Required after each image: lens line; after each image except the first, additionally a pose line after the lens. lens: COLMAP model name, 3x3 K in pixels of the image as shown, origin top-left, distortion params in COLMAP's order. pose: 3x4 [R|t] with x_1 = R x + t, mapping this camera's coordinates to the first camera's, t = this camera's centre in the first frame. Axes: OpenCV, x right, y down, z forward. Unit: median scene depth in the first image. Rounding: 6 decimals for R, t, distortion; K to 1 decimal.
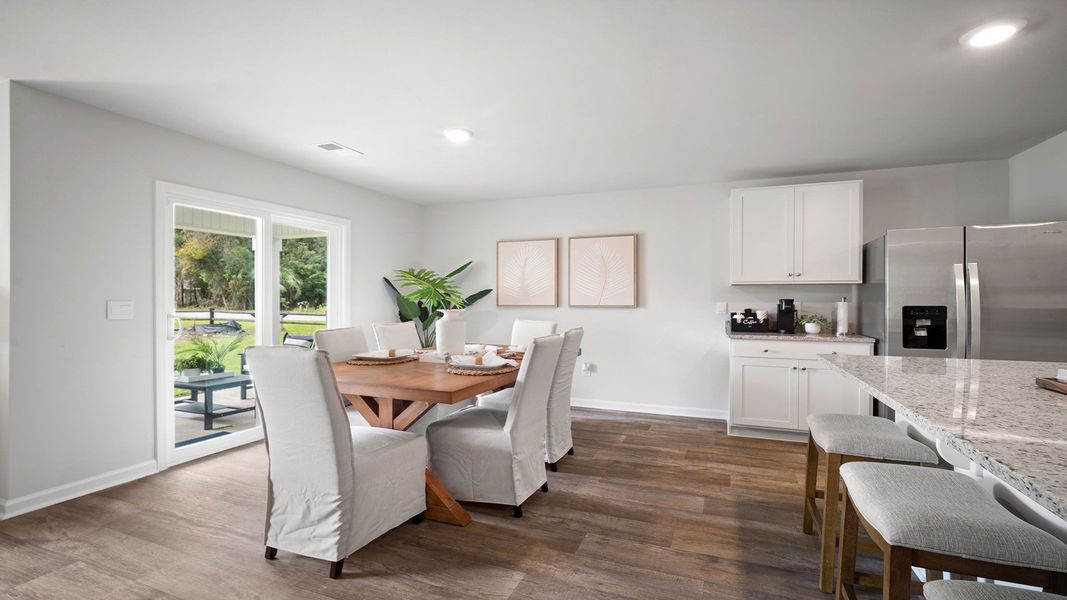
lens RADIAL K [[480.1, 0, 538.2], [0, 480.1, 304.8], [0, 0, 1]] dist [-0.004366, 0.000784]
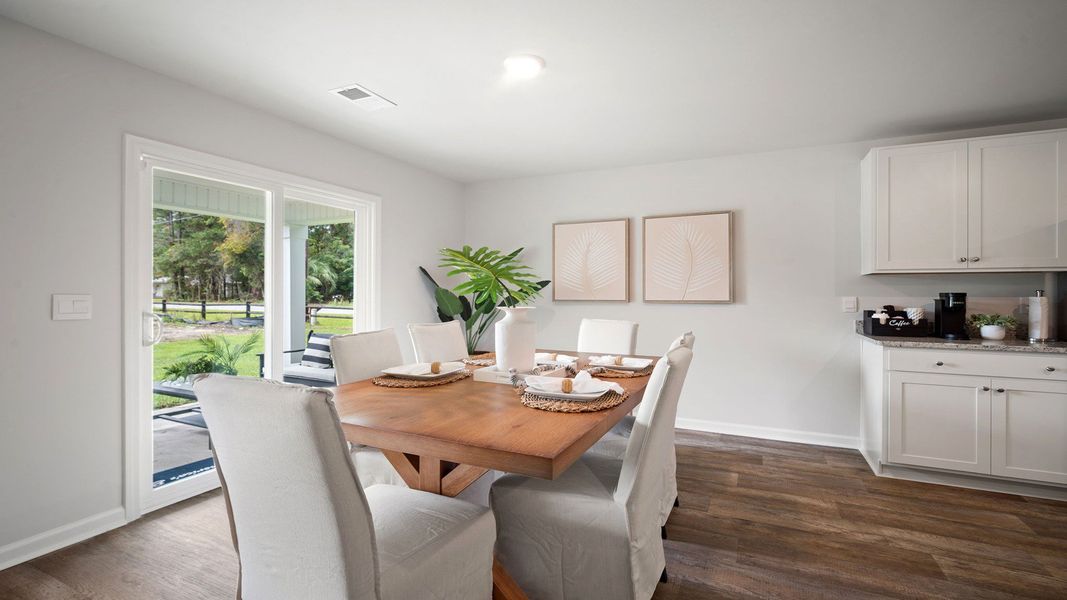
lens RADIAL K [[424.5, 0, 523.9], [0, 424.5, 297.6], [0, 0, 1]] dist [-0.008748, -0.000586]
pose [[0.998425, 0.001565, -0.056078, -0.119931], [-0.001599, 0.999999, -0.000553, -0.003328], [0.056077, 0.000641, 0.998426, 0.328754]]
